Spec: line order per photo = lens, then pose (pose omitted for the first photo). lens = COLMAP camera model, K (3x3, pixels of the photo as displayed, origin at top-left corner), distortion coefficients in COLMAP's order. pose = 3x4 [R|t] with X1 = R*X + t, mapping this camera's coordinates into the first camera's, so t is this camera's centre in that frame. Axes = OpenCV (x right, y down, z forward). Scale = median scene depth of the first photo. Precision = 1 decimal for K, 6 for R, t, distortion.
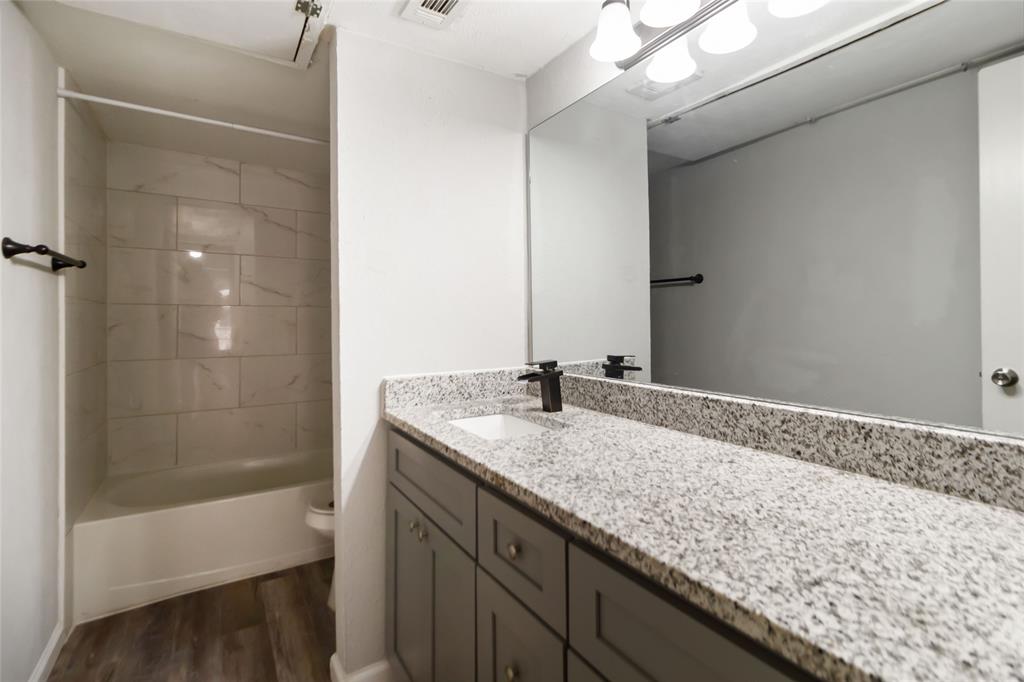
lens RADIAL K [[466.1, 0, 528.2], [0, 466.1, 312.4], [0, 0, 1]] dist [-0.000041, -0.000066]
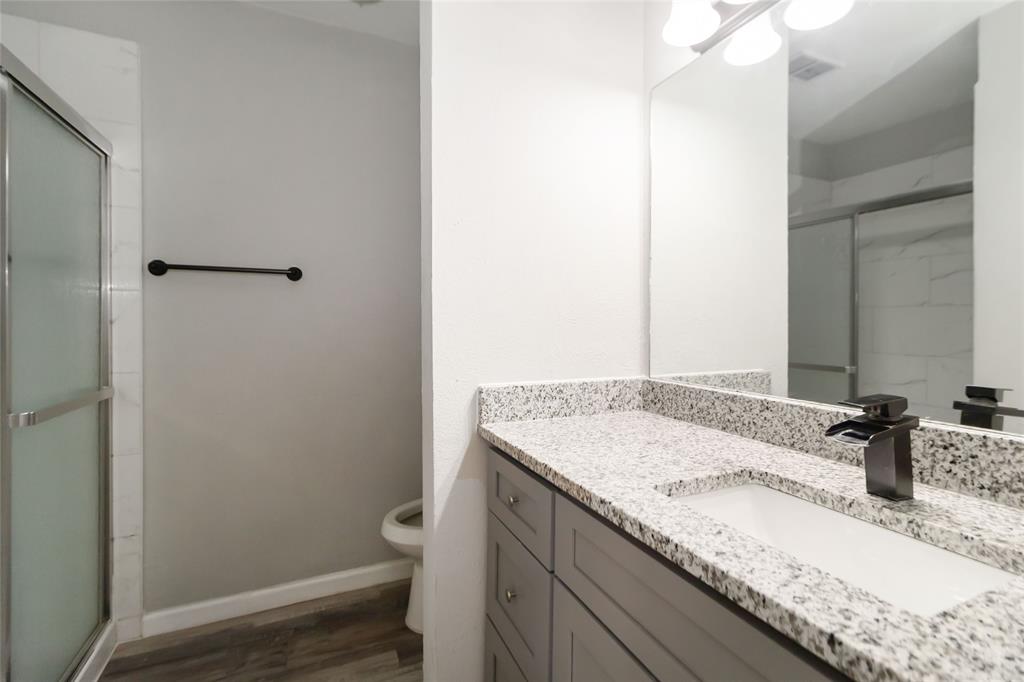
lens RADIAL K [[473.8, 0, 512.5], [0, 473.8, 311.4], [0, 0, 1]] dist [0.002318, -0.000178]
pose [[0.984342, -0.005594, -0.176179, -0.095511], [0.004790, 0.999976, -0.004987, 0.002967], [0.176203, 0.004065, 0.984345, 0.143365]]
